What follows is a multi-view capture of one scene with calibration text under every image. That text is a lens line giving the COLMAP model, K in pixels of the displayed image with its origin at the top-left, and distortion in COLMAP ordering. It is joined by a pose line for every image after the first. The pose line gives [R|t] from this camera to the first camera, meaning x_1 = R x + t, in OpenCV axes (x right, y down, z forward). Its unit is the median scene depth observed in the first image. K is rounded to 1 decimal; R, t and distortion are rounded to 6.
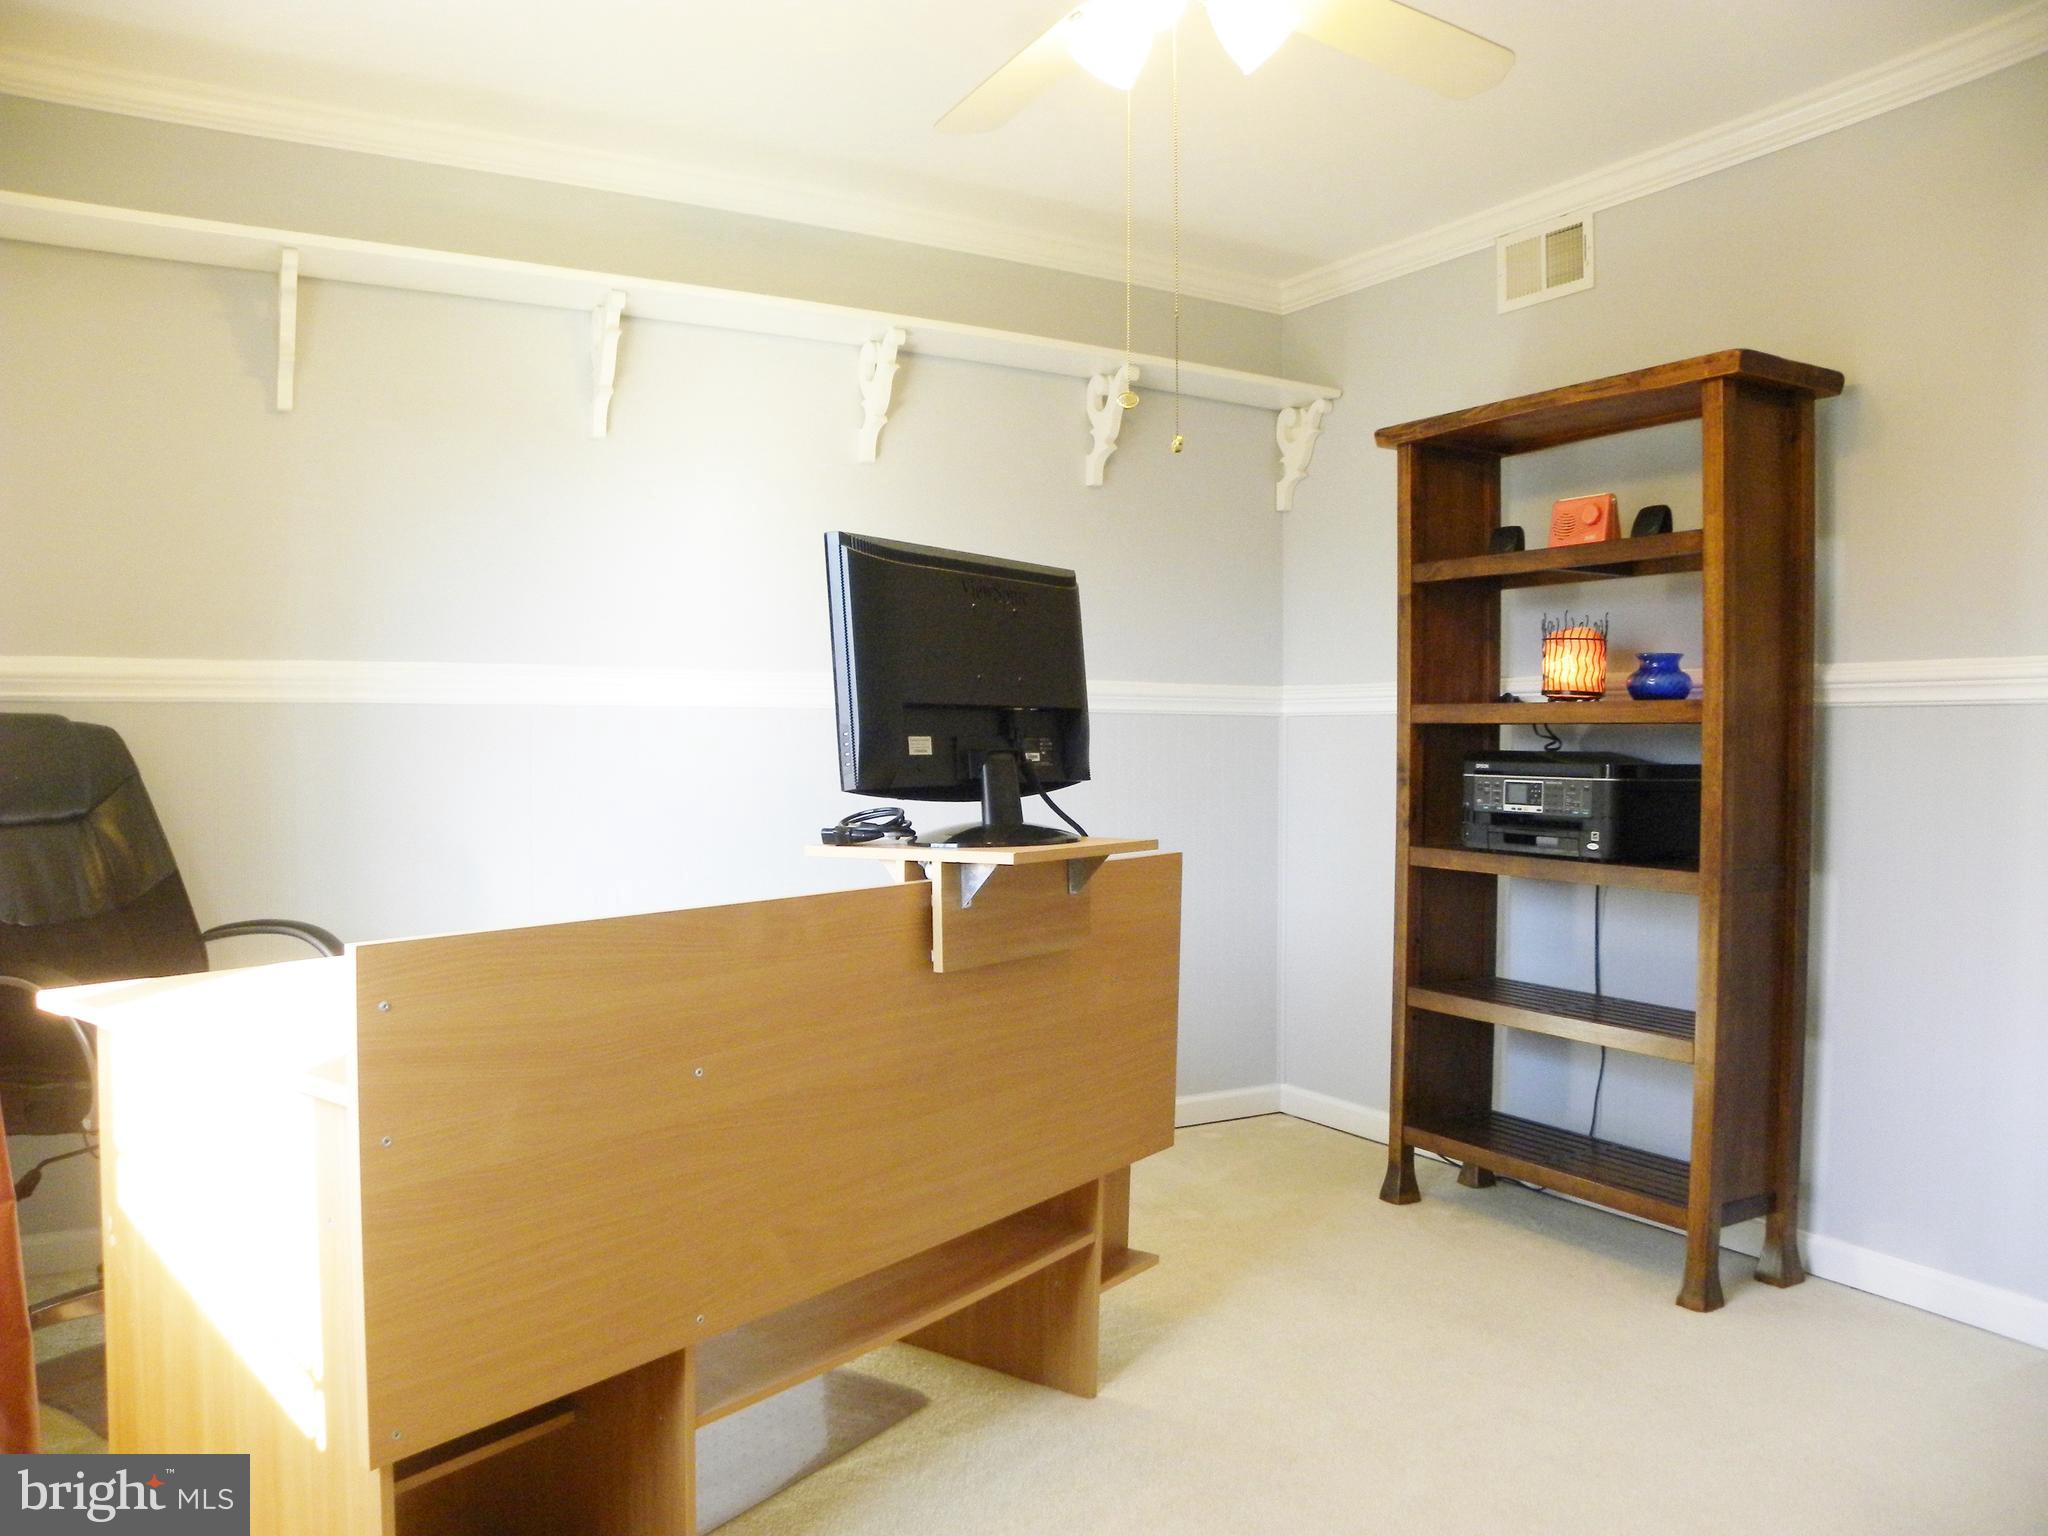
lens RADIAL K [[1567.2, 0, 1024.0], [0, 1567.2, 768.0], [0, 0, 1]] dist [-0.145142, 0.081108]
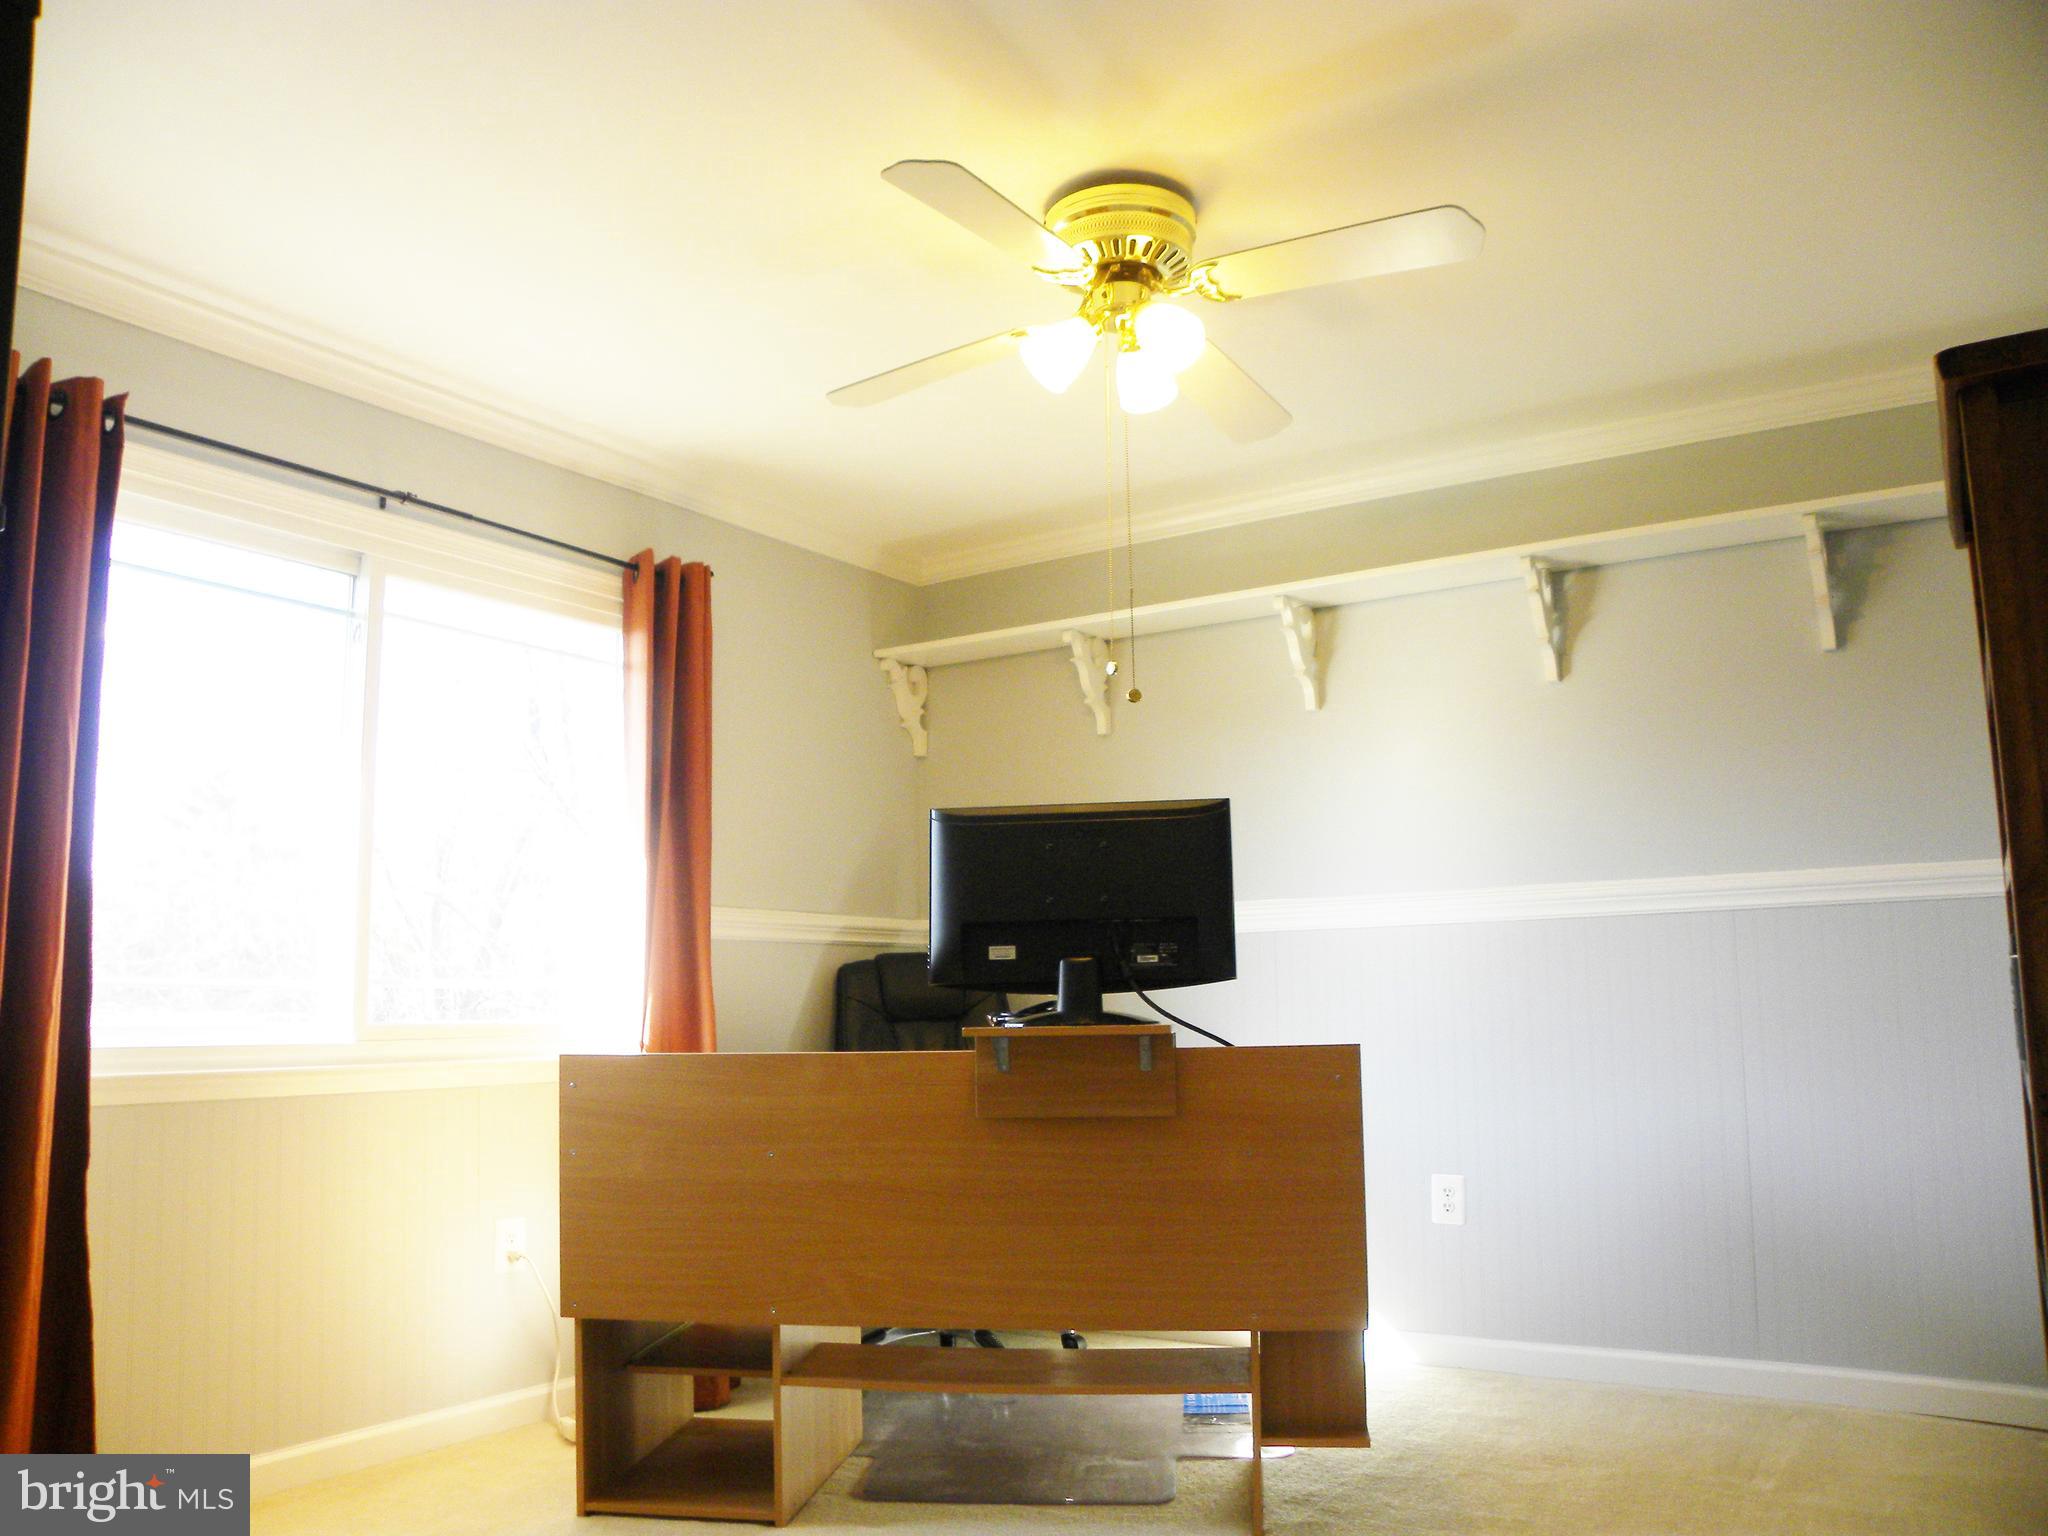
lens RADIAL K [[1567.2, 0, 1024.0], [0, 1567.2, 768.0], [0, 0, 1]] dist [-0.145142, 0.081108]
pose [[0.431406, -0.137713, -0.891585, 1.053507], [-0.000297, 0.988259, -0.152789, 0.031179], [0.902158, 0.066179, 0.426300, 0.380695]]
